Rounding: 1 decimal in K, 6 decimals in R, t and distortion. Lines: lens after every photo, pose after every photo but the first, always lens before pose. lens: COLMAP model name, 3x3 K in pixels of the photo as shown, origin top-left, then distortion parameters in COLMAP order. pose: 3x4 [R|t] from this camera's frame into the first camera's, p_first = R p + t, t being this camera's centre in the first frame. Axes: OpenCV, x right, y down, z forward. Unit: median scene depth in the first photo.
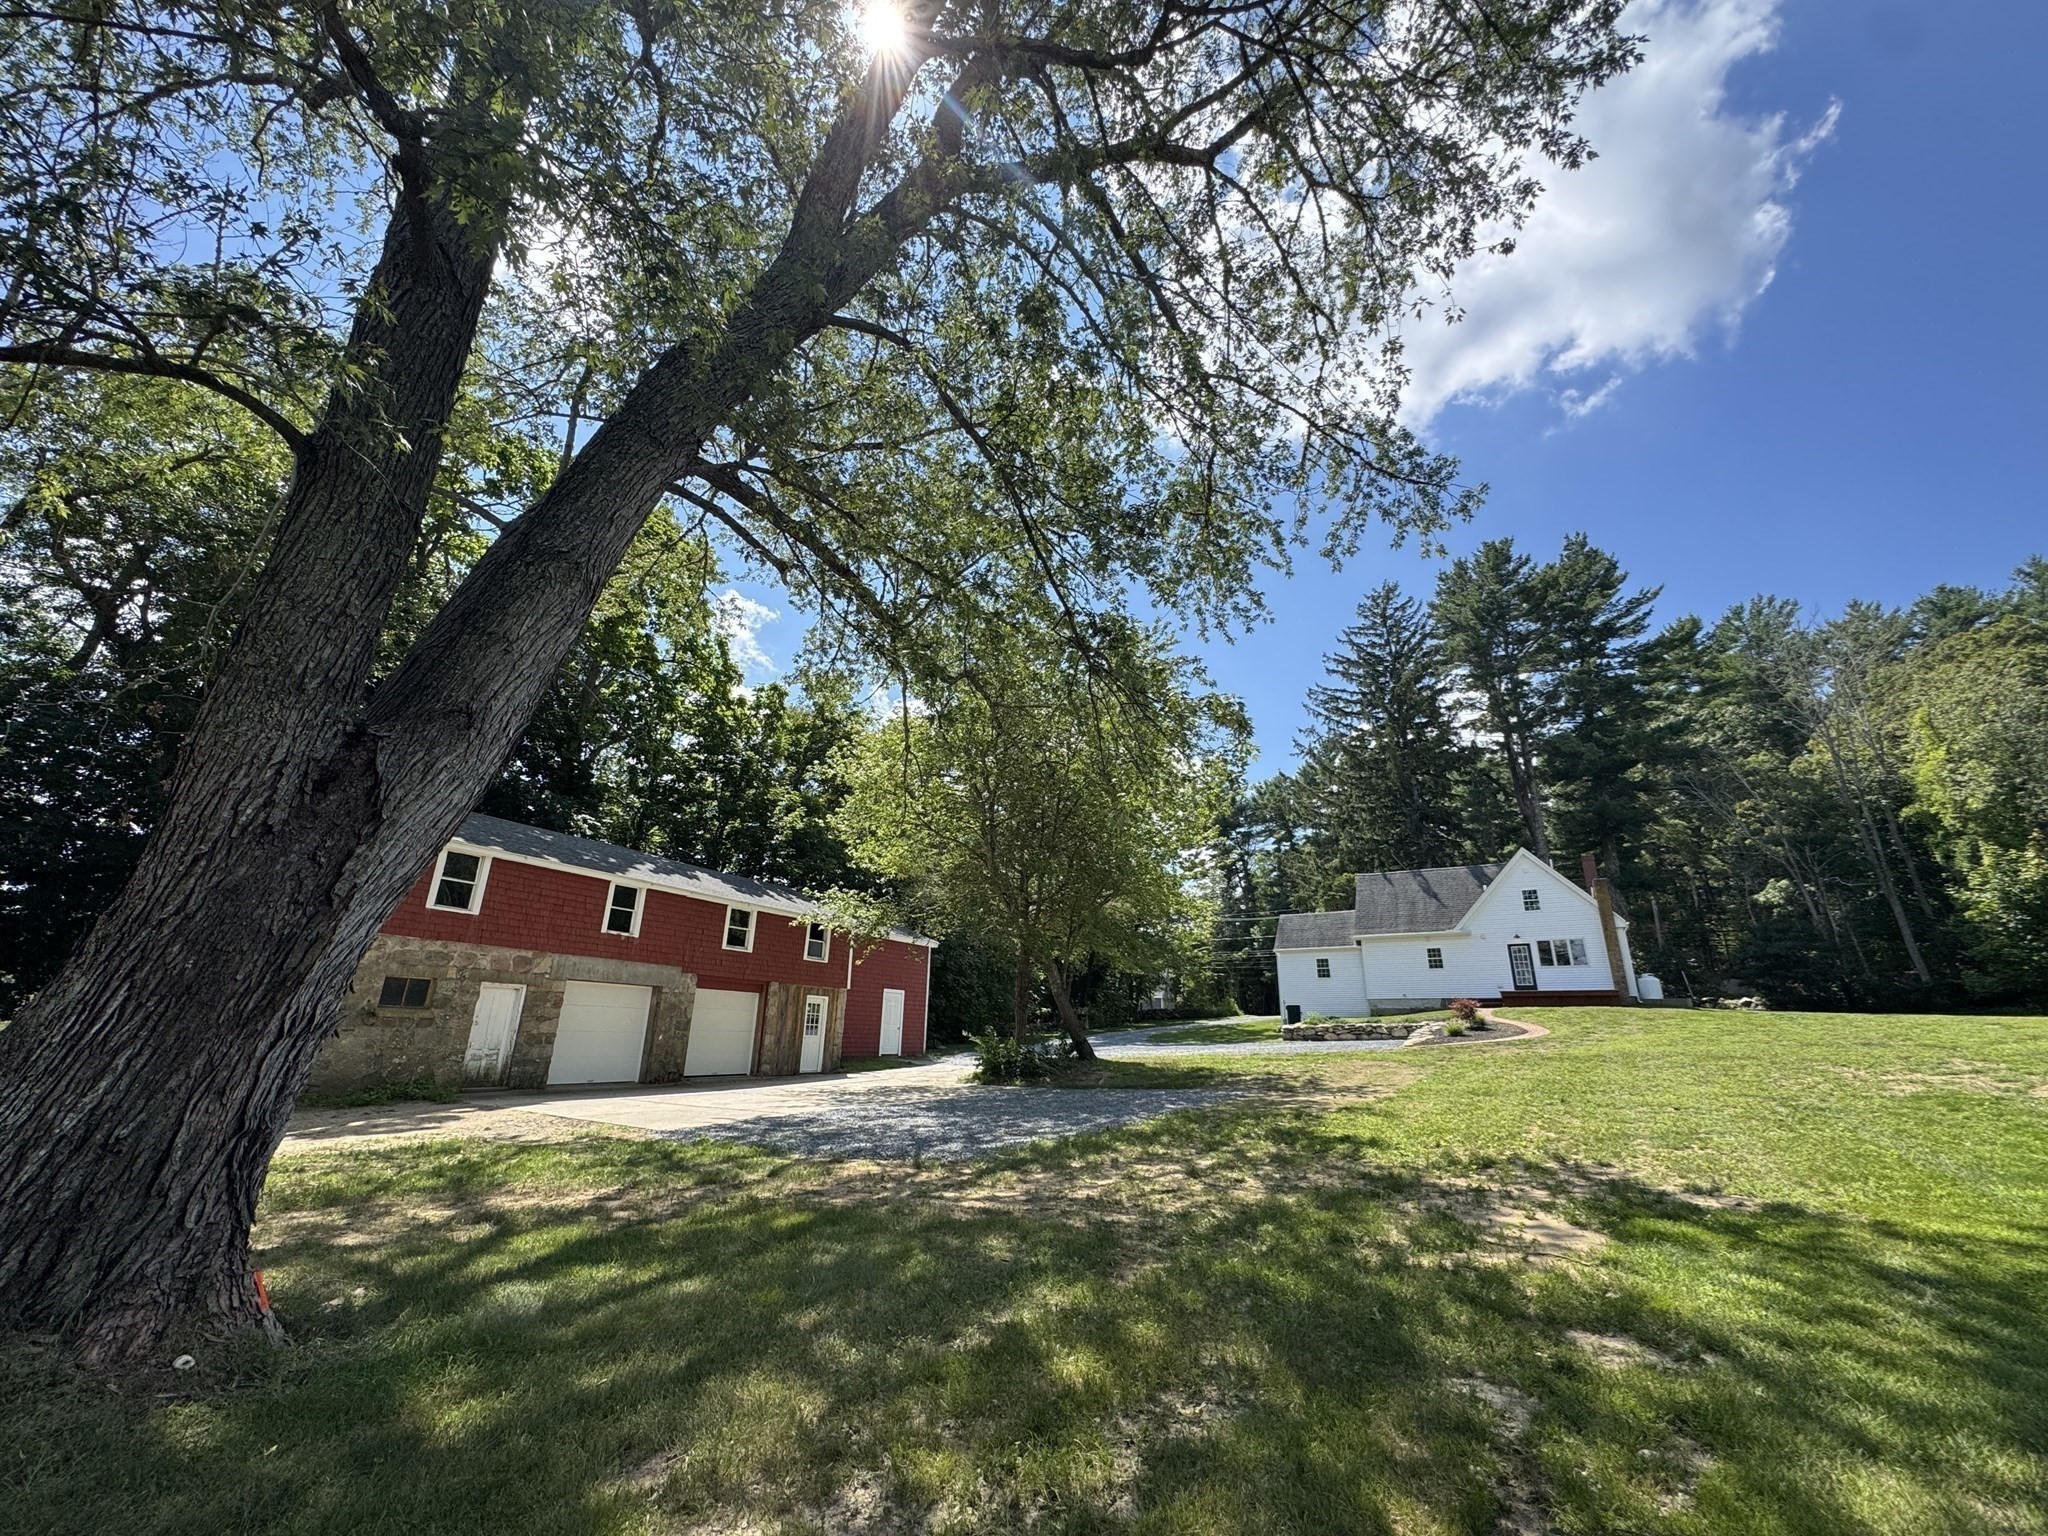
lens RADIAL K [[815.1, 0, 1024.0], [0, 815.1, 768.0], [0, 0, 1]] dist [0.002065, 0.000259]
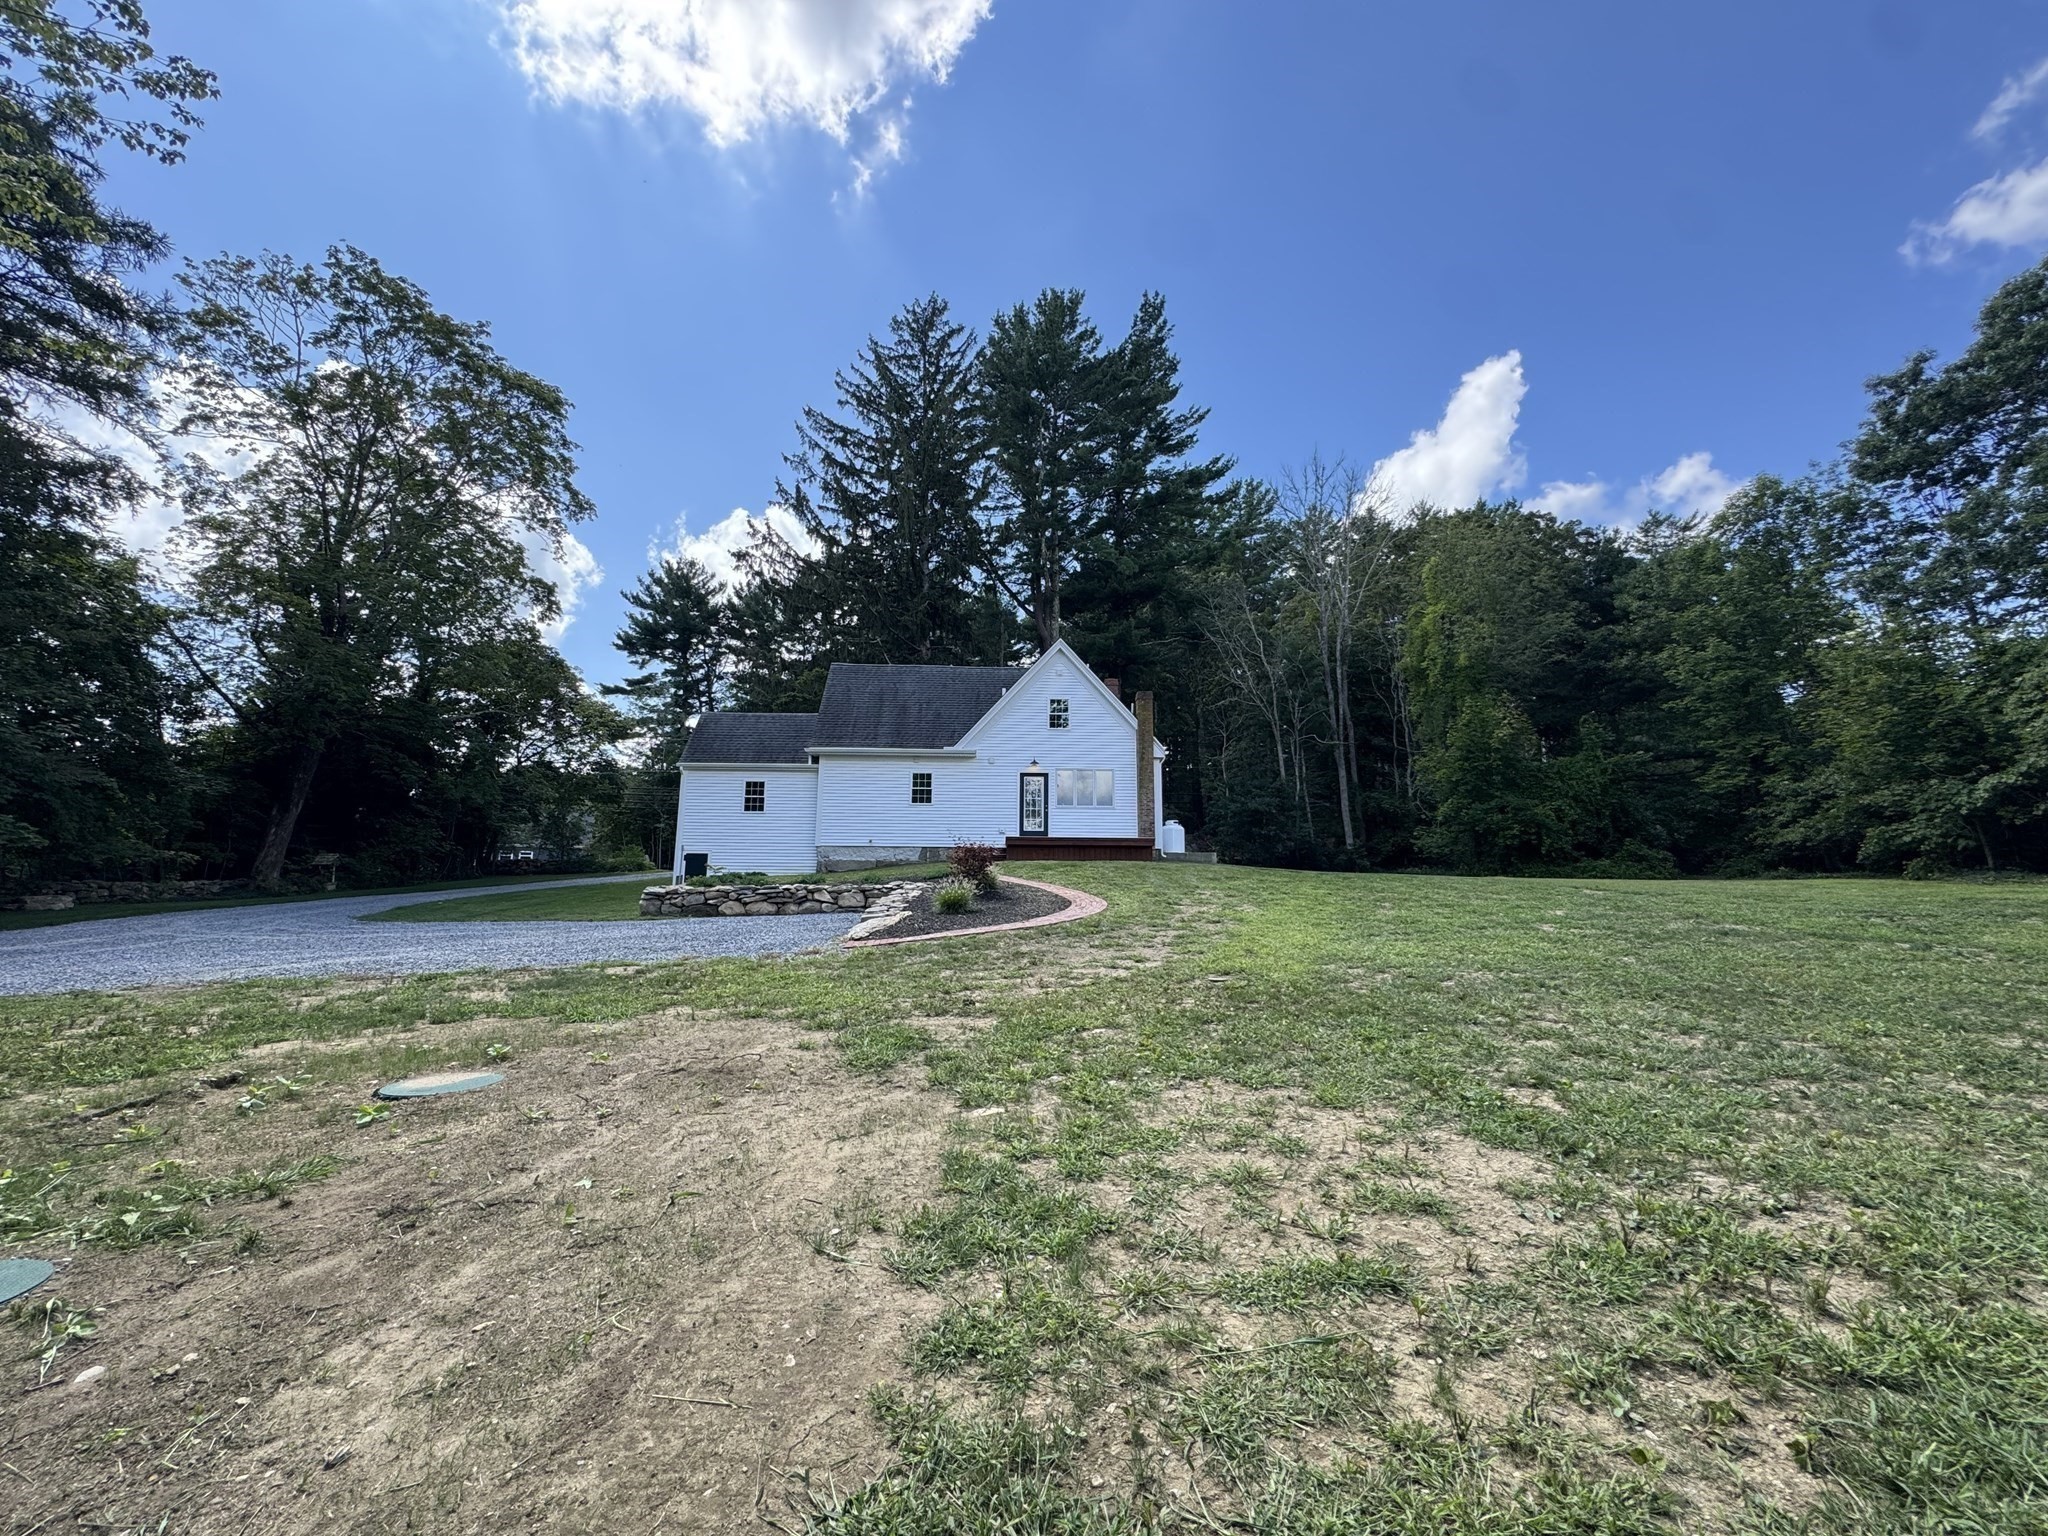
lens RADIAL K [[815.1, 0, 1024.0], [0, 815.1, 768.0], [0, 0, 1]] dist [0.002065, 0.000259]
pose [[0.820971, 0.079612, 0.565393, 0.185605], [-0.173946, 0.978034, 0.114861, 0.119187], [-0.543829, -0.192645, 0.816785, 0.393588]]
